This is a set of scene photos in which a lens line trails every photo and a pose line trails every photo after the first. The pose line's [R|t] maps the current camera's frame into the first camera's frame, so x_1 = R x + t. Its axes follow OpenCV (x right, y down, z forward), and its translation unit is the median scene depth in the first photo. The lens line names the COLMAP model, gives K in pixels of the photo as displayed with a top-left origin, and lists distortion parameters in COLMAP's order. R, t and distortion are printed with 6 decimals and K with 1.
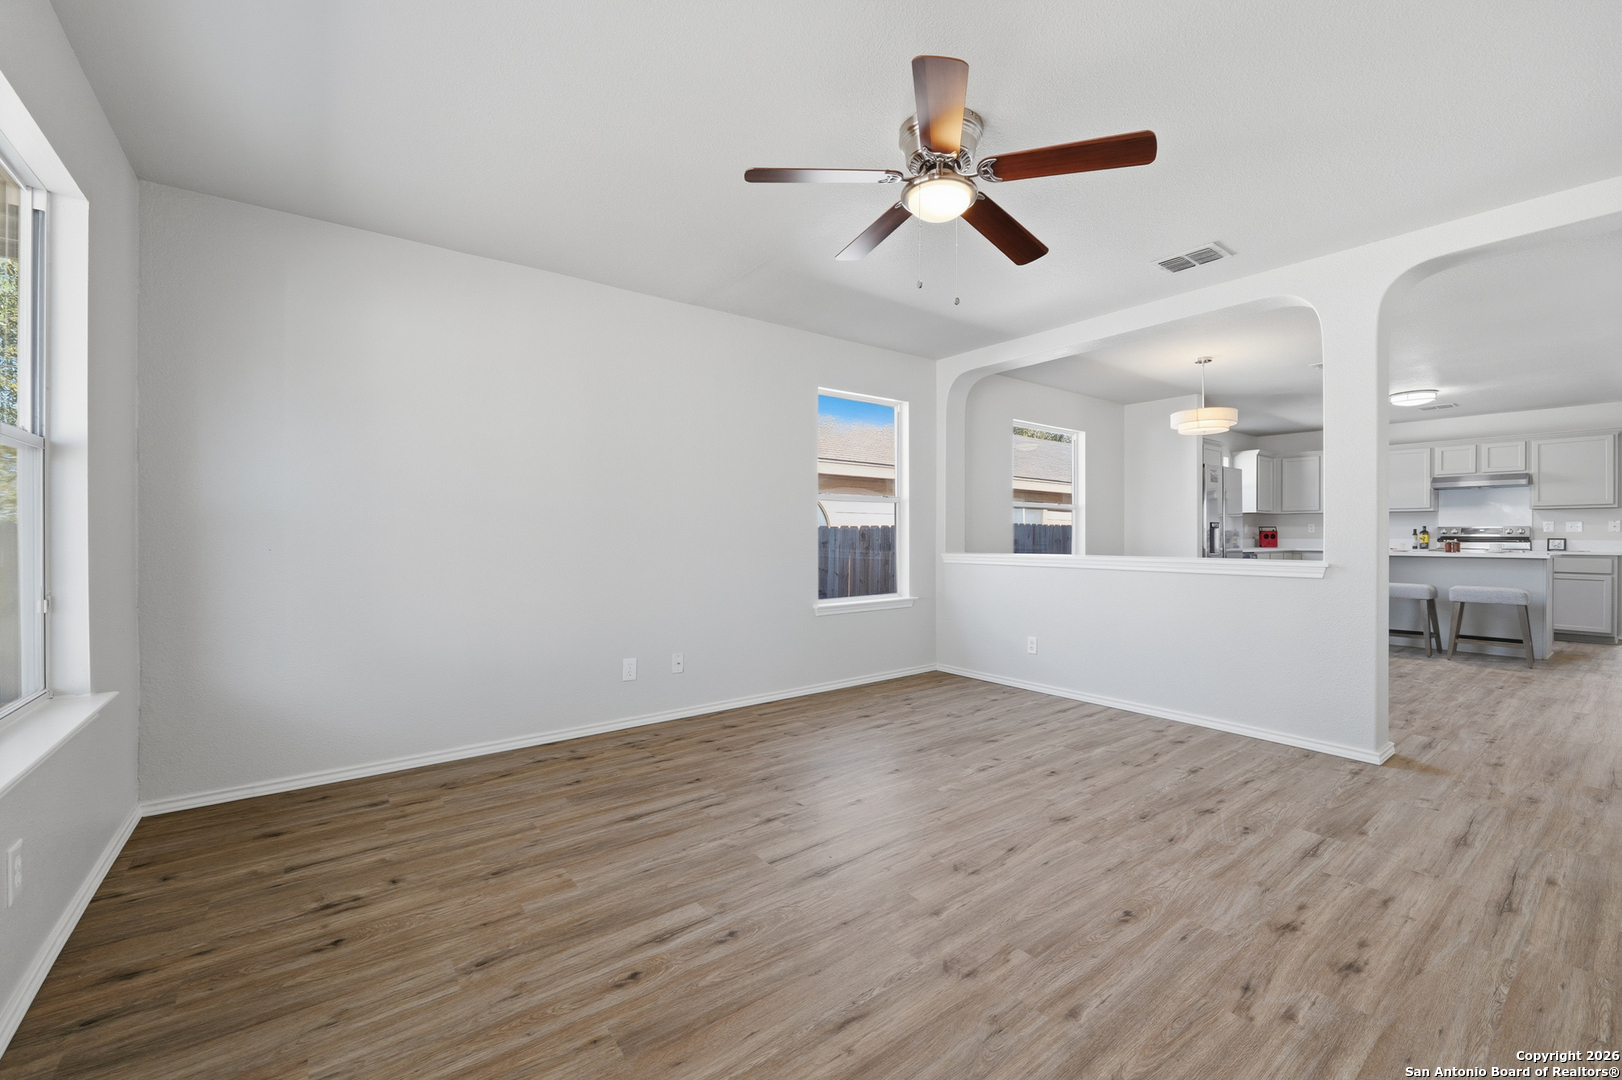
lens RADIAL K [[665.6, 0, 806.5], [0, 665.6, 535.4], [0, 0, 1]] dist [-0.012628, 0.001005]
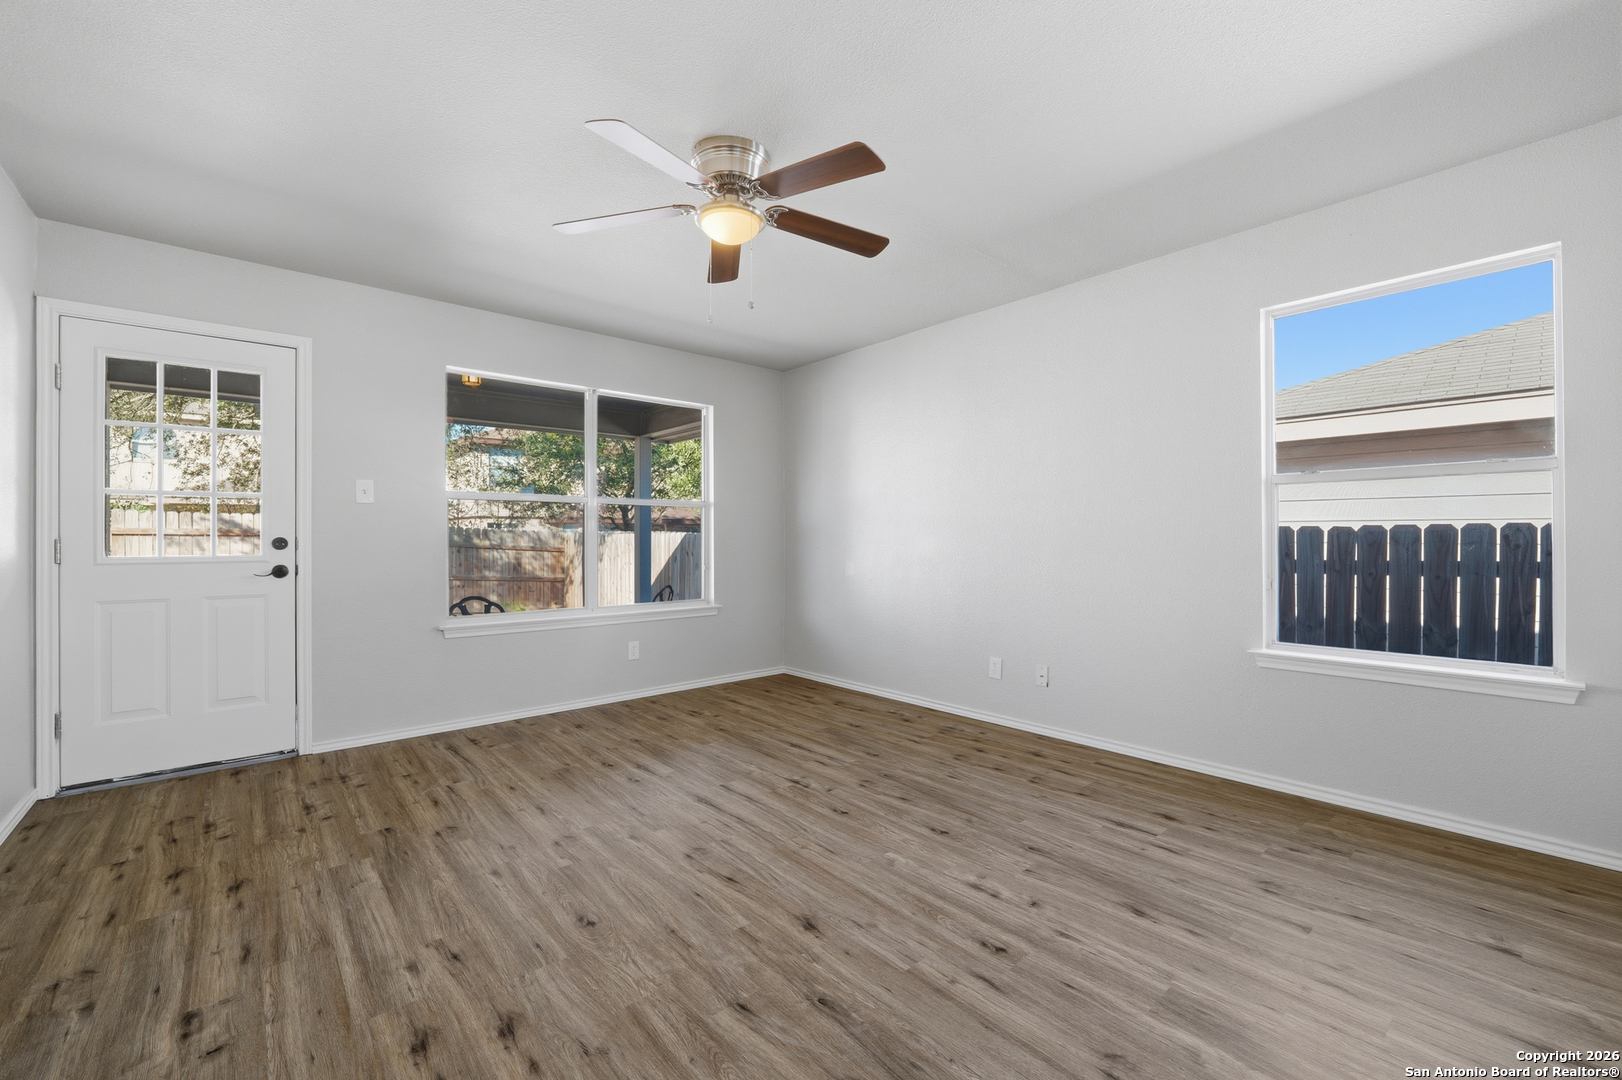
lens RADIAL K [[665.6, 0, 806.5], [0, 665.6, 535.4], [0, 0, 1]] dist [-0.012628, 0.001005]
pose [[0.054091, -0.003914, -0.998528, 1.150155], [0.001921, 0.999991, -0.003816, -0.005198], [0.998534, -0.001712, 0.054098, 0.974957]]
